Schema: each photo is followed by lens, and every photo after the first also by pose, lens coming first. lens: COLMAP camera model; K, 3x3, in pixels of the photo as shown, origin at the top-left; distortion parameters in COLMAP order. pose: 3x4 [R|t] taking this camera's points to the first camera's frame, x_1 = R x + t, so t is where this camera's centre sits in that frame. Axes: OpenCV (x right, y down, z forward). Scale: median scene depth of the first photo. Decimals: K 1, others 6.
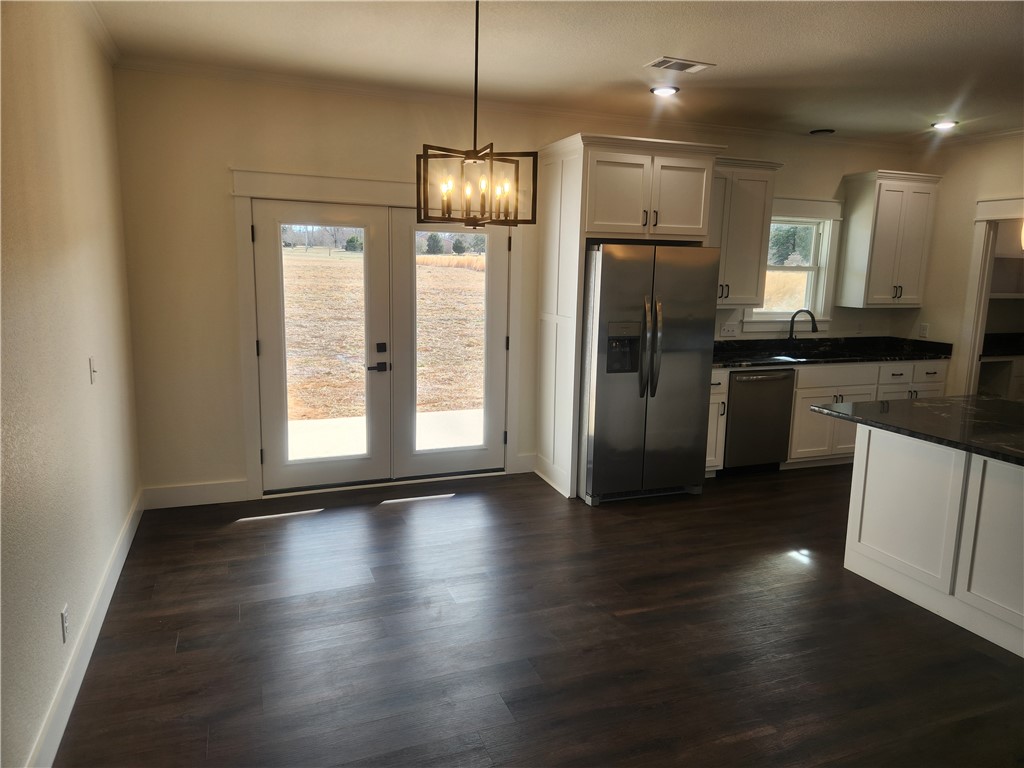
lens RADIAL K [[692.0, 0, 512.9], [0, 692.0, 377.7], [0, 0, 1]] dist [0.084303, -0.072139]
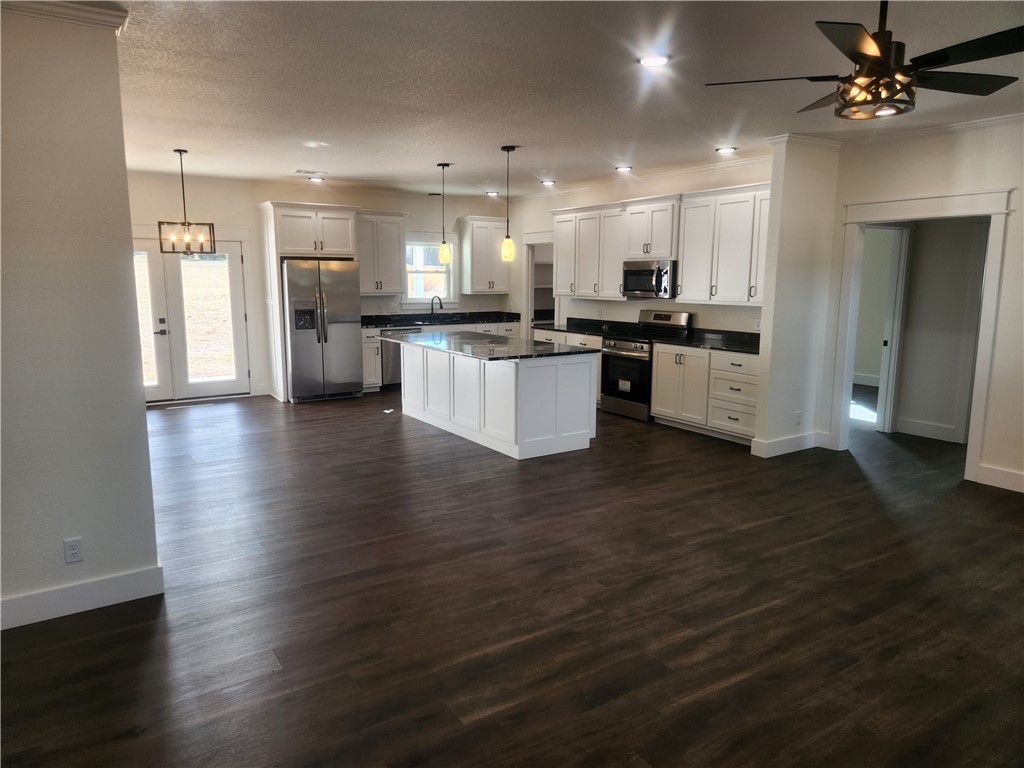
lens RADIAL K [[692.0, 0, 512.9], [0, 692.0, 377.7], [0, 0, 1]] dist [0.084303, -0.072139]
pose [[0.978145, -0.050617, 0.201667, 0.278249], [0.052598, 0.998606, -0.004474, 0.139141], [-0.201159, 0.014984, 0.979444, -0.809691]]
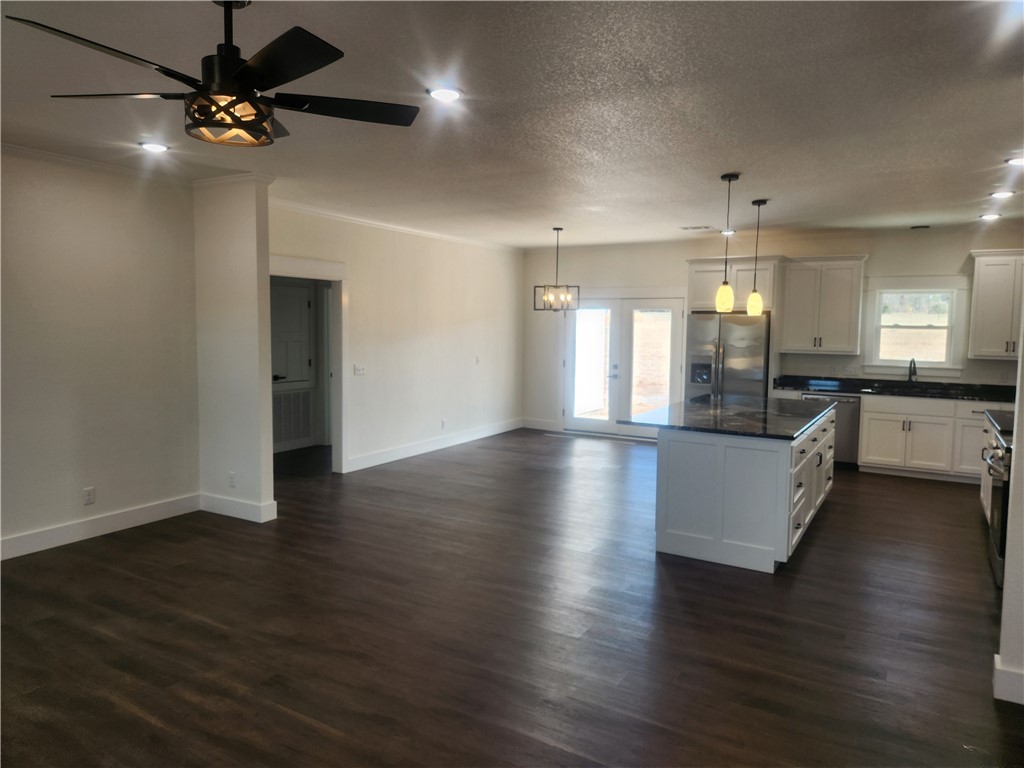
lens RADIAL K [[701.1, 0, 502.4], [0, 701.1, 379.0], [0, 0, 1]] dist [0.078774, -0.081749]
pose [[0.603775, 0.049991, -0.795585, 1.151249], [-0.128768, 0.991041, -0.035450, 0.099254], [0.786686, 0.123849, 0.604803, -0.457860]]
